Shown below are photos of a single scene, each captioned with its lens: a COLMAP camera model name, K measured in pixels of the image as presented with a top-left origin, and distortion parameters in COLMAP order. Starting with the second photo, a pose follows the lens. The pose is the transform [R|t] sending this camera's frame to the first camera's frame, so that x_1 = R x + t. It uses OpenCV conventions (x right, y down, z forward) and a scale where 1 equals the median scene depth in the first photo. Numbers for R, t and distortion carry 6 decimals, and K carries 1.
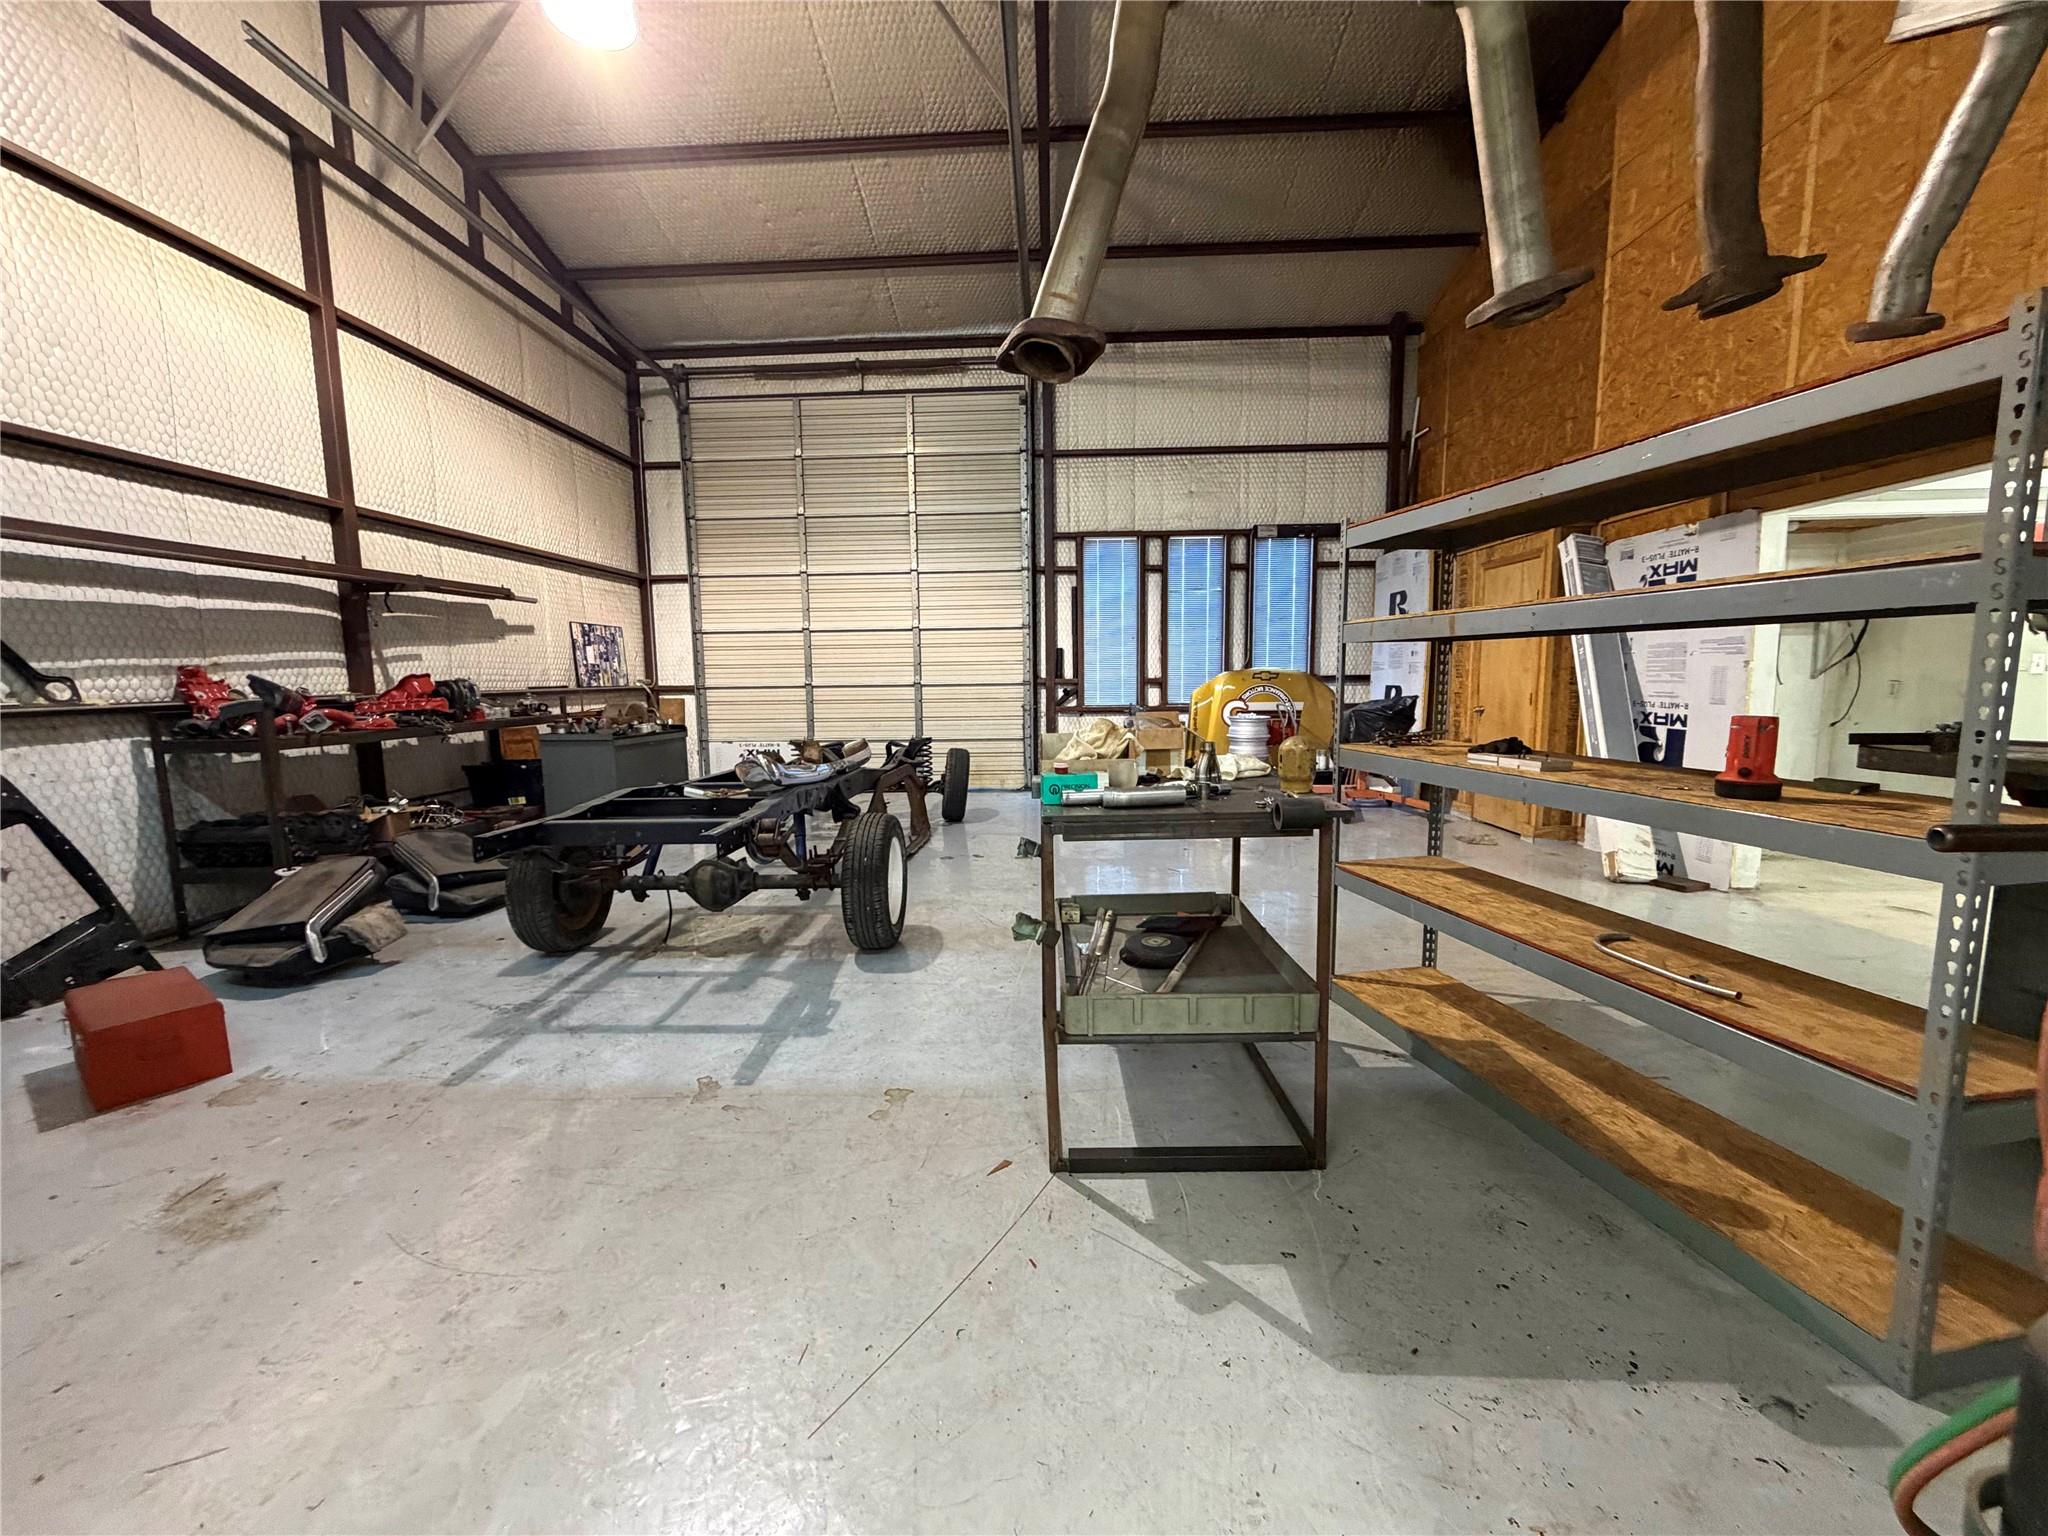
lens RADIAL K [[815.9, 0, 1033.0], [0, 815.9, 753.2], [0, 0, 1]] dist [0.000689, -0.000936]
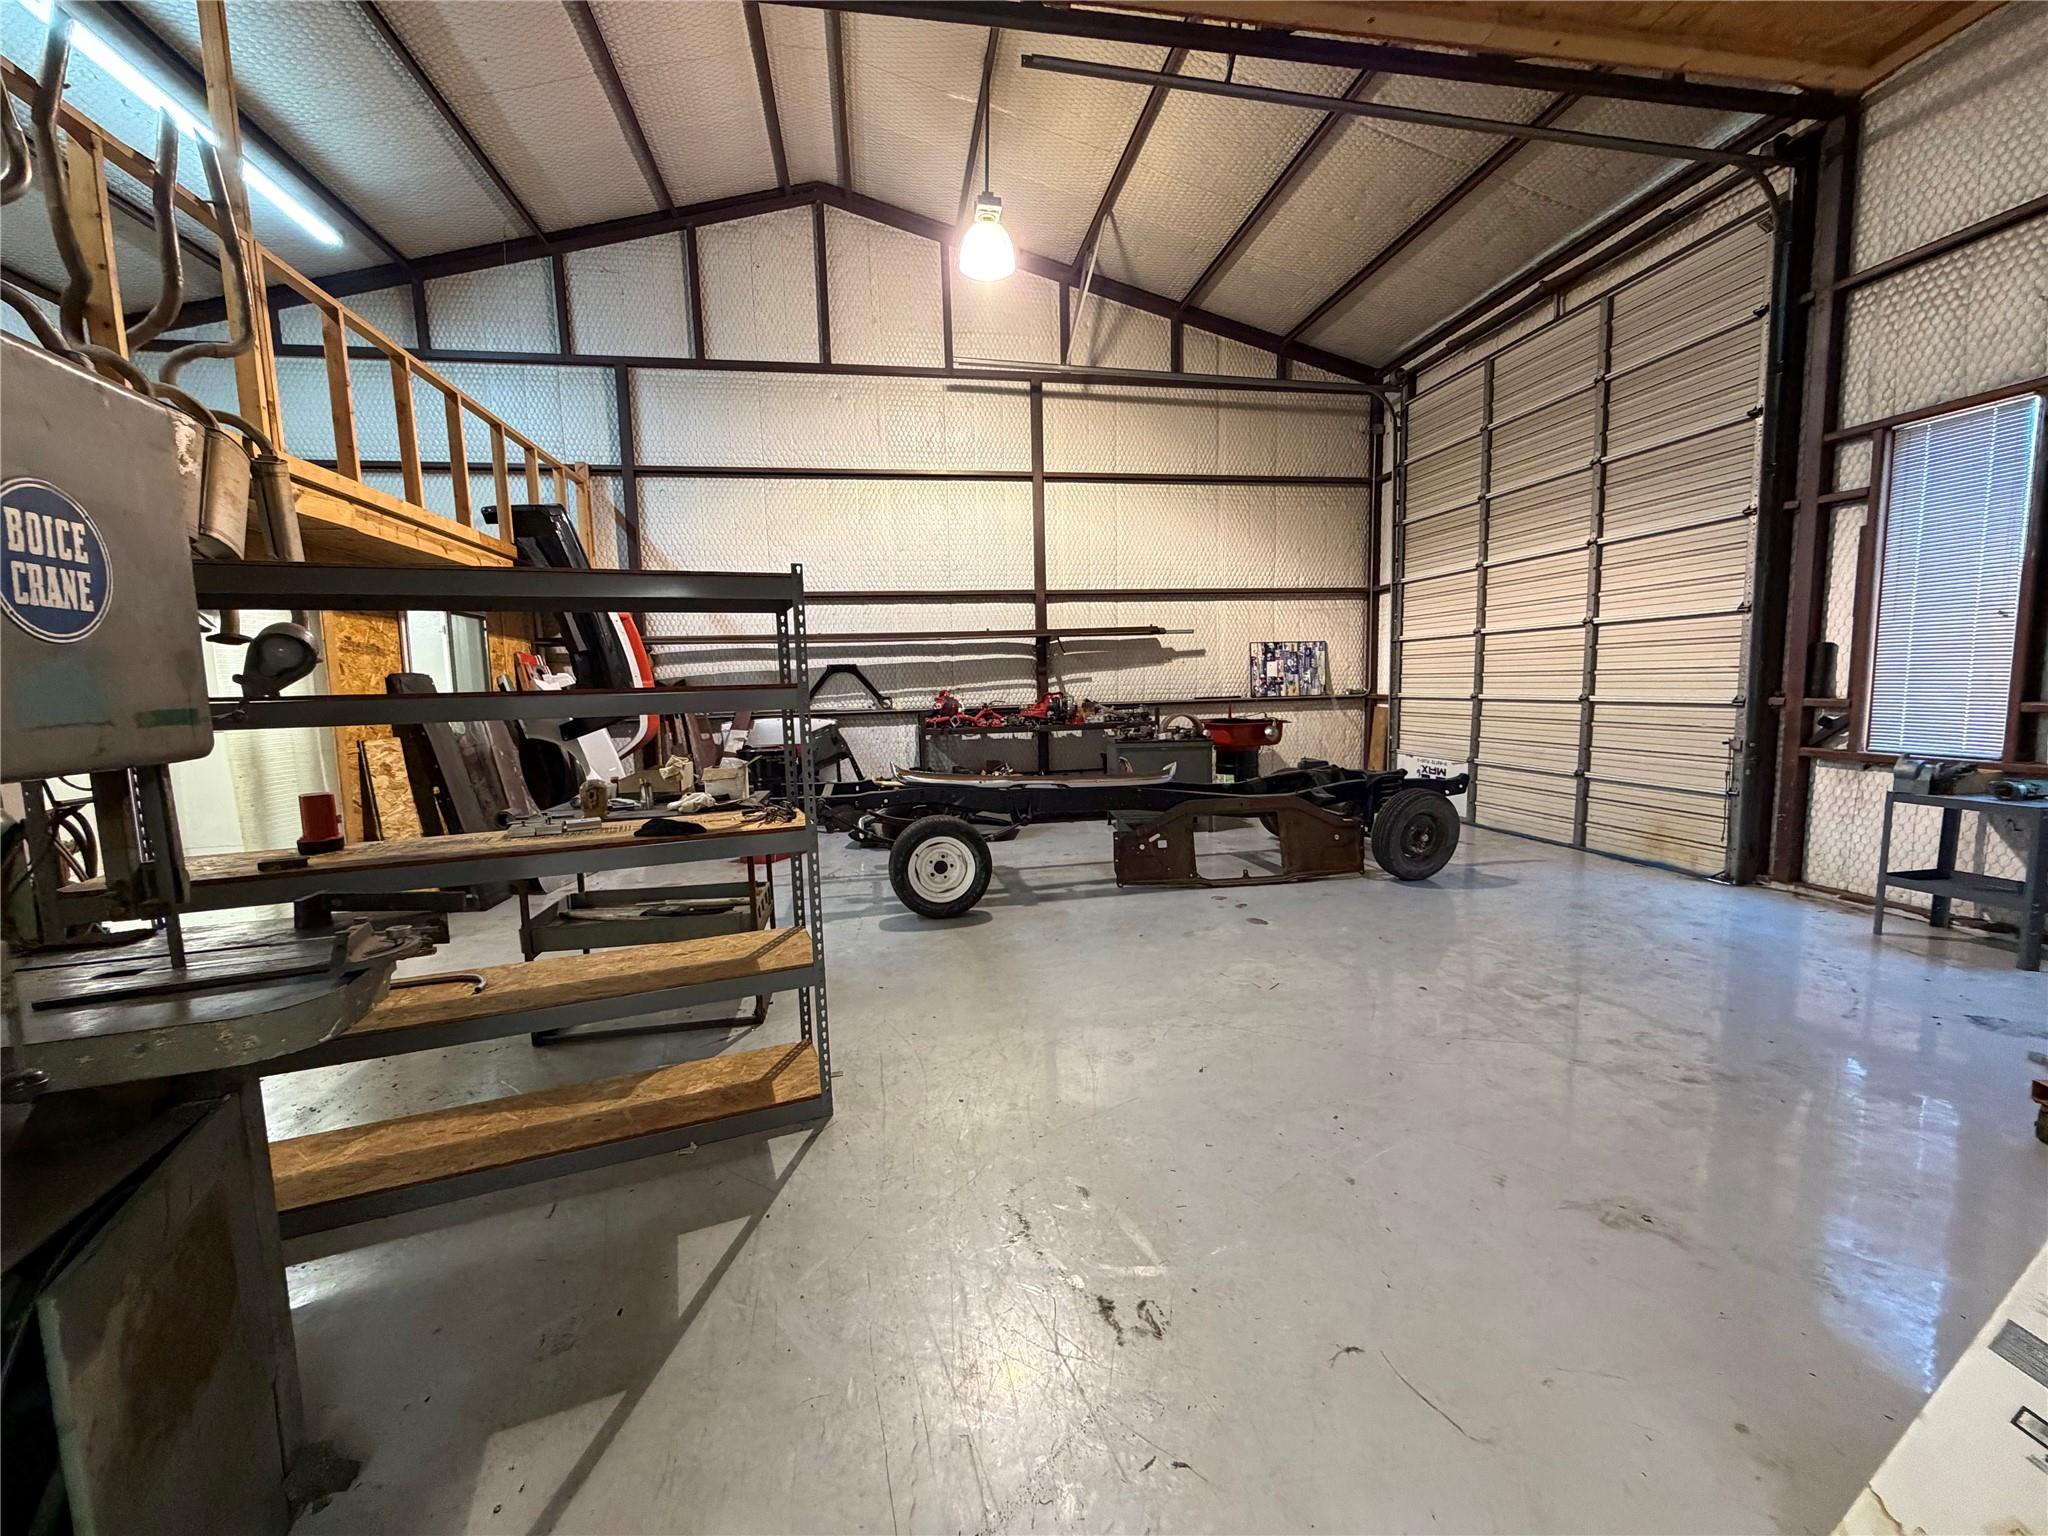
lens RADIAL K [[815.9, 0, 1016.7], [0, 815.9, 762.1], [0, 0, 1]] dist [0.000689, -0.000936]
pose [[0.209902, 0.102902, -0.972292, 0.545180], [-0.071600, 0.993394, 0.089678, -0.068722], [0.975097, 0.050792, 0.215883, 0.410459]]
